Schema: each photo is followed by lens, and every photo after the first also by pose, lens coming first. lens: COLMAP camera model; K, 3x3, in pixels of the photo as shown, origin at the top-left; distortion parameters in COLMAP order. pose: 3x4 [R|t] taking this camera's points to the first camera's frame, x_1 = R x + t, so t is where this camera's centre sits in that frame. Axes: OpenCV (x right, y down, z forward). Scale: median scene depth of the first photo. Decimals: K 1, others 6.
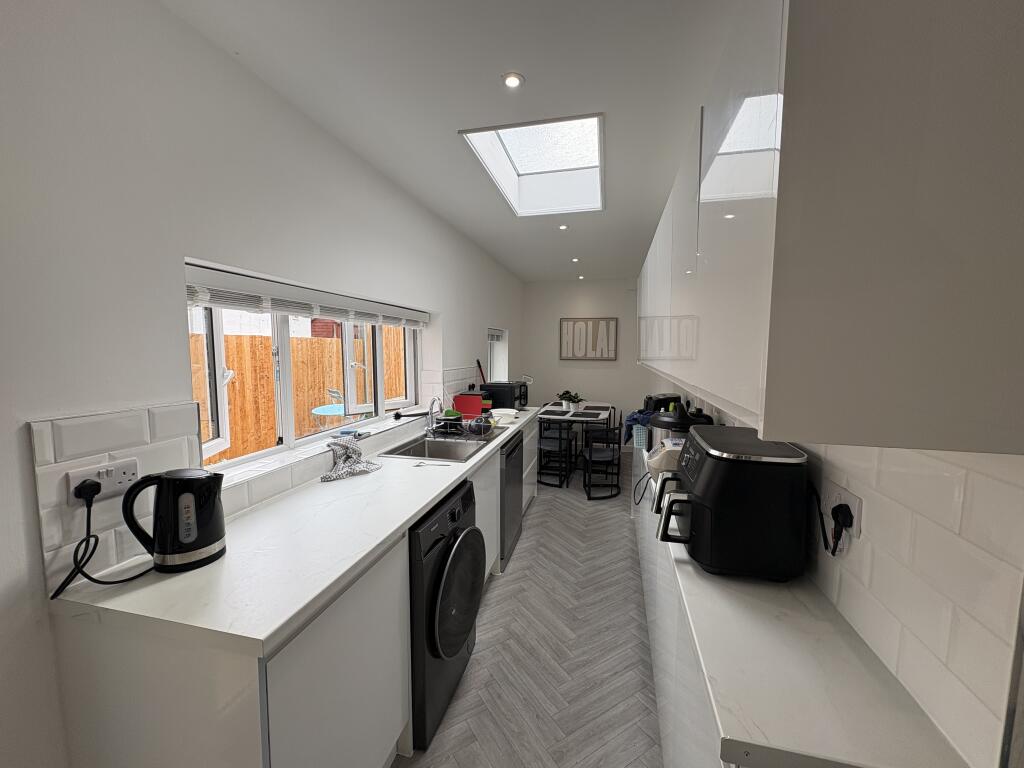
lens RADIAL K [[410.1, 0, 510.4], [0, 410.1, 384.9], [0, 0, 1]] dist [-0.000027, -0.000186]
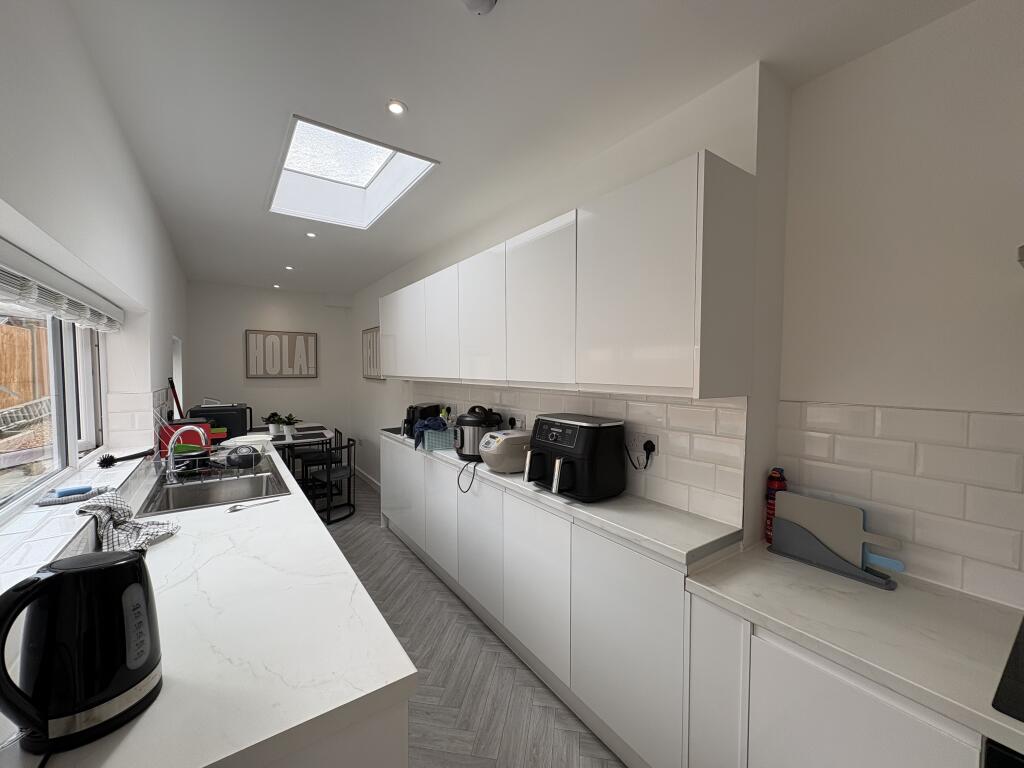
lens RADIAL K [[410.1, 0, 514.5], [0, 410.1, 385.4], [0, 0, 1]] dist [-0.000027, -0.000186]
pose [[0.652684, -0.029845, 0.757042, -0.290296], [0.064852, 0.997757, -0.016577, 0.006113], [-0.754850, 0.059915, 0.653156, 0.055753]]
